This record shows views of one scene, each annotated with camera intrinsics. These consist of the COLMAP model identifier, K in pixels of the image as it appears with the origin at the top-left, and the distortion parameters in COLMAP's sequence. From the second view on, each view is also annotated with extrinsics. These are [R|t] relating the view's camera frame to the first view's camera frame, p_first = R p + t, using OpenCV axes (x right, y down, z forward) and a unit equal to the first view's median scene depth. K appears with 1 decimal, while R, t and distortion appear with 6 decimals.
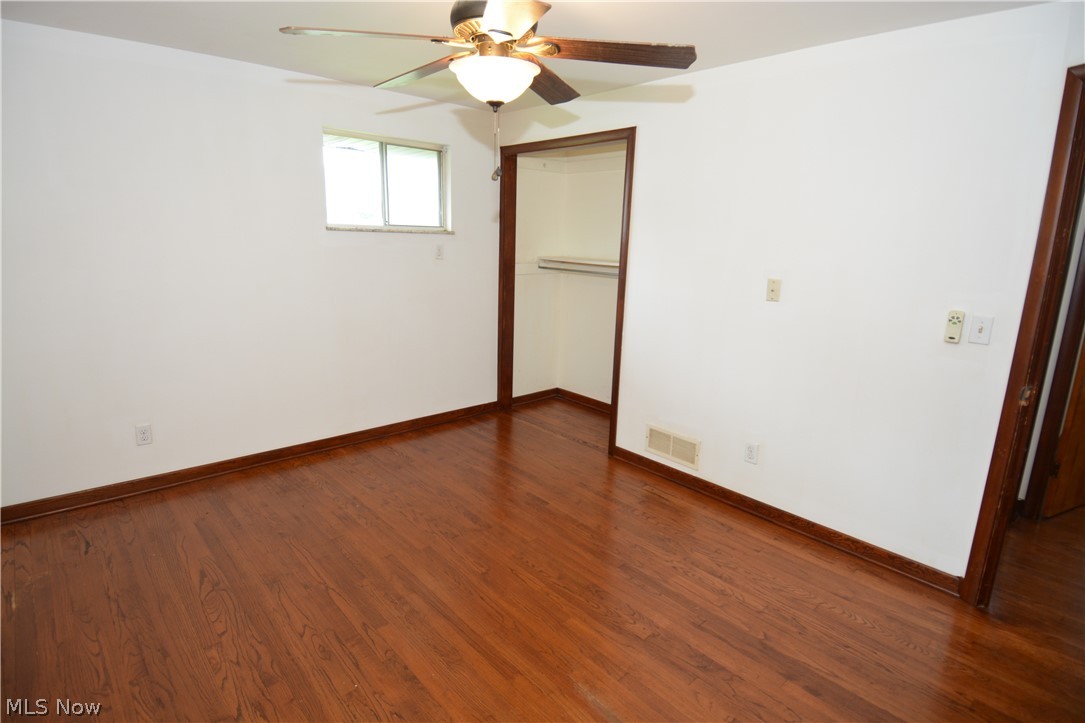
lens RADIAL K [[565.9, 0, 536.7], [0, 565.9, 357.5], [0, 0, 1]] dist [0.028030, -0.000386]
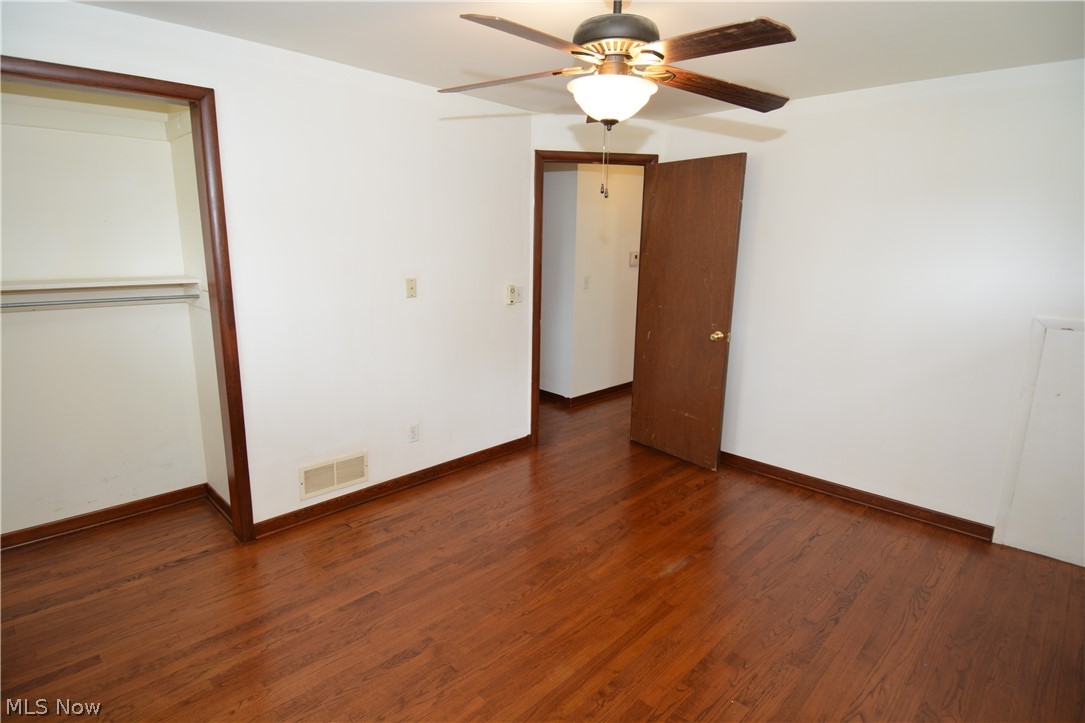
lens RADIAL K [[565.9, 0, 536.7], [0, 565.9, 357.5], [0, 0, 1]] dist [0.028030, -0.000386]
pose [[-0.064755, -0.231558, 0.970664, -0.779719], [0.196754, 0.950648, 0.239909, -0.220258], [-0.978312, 0.206517, -0.015999, 0.840737]]
